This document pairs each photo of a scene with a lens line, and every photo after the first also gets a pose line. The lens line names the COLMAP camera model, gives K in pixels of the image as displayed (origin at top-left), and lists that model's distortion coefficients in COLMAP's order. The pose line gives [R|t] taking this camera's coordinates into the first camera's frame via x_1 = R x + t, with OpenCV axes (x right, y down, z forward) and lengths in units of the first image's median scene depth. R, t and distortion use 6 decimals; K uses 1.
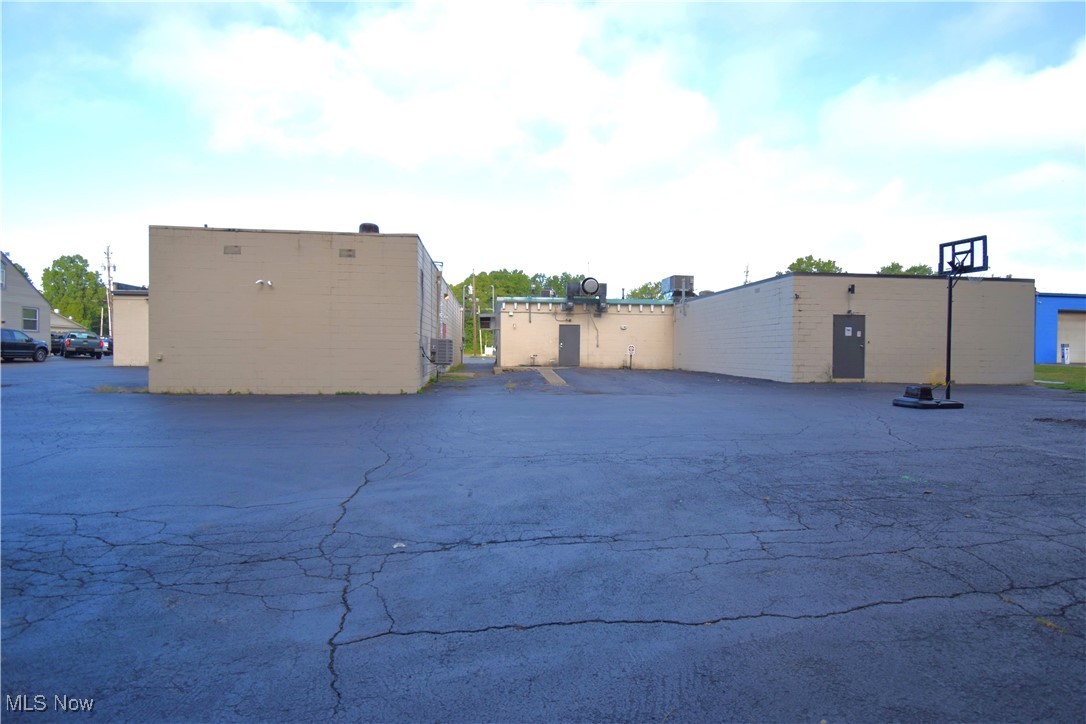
lens RADIAL K [[549.0, 0, 585.3], [0, 549.0, 359.4], [0, 0, 1]] dist [0.003882, 0.000341]
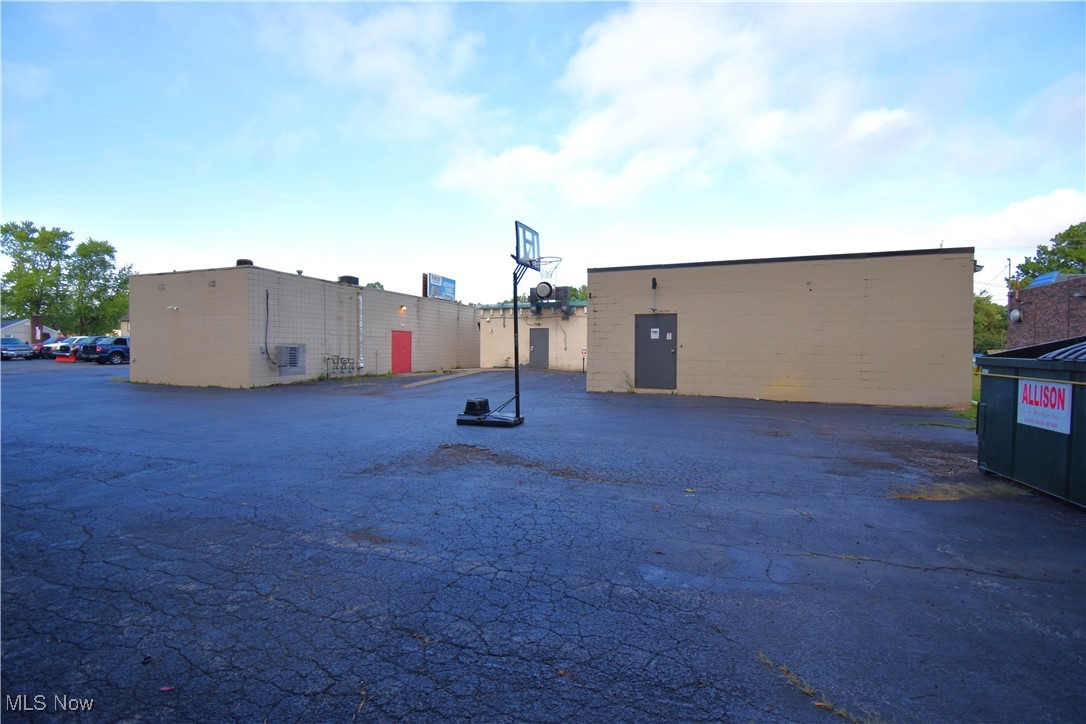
lens RADIAL K [[549.0, 0, 585.3], [0, 549.0, 359.4], [0, 0, 1]] dist [0.003882, 0.000341]
pose [[0.866985, 0.008118, -0.498269, 0.804193], [-0.007084, 0.999967, 0.003964, -0.013565], [0.498285, 0.000093, 0.867013, 0.212279]]
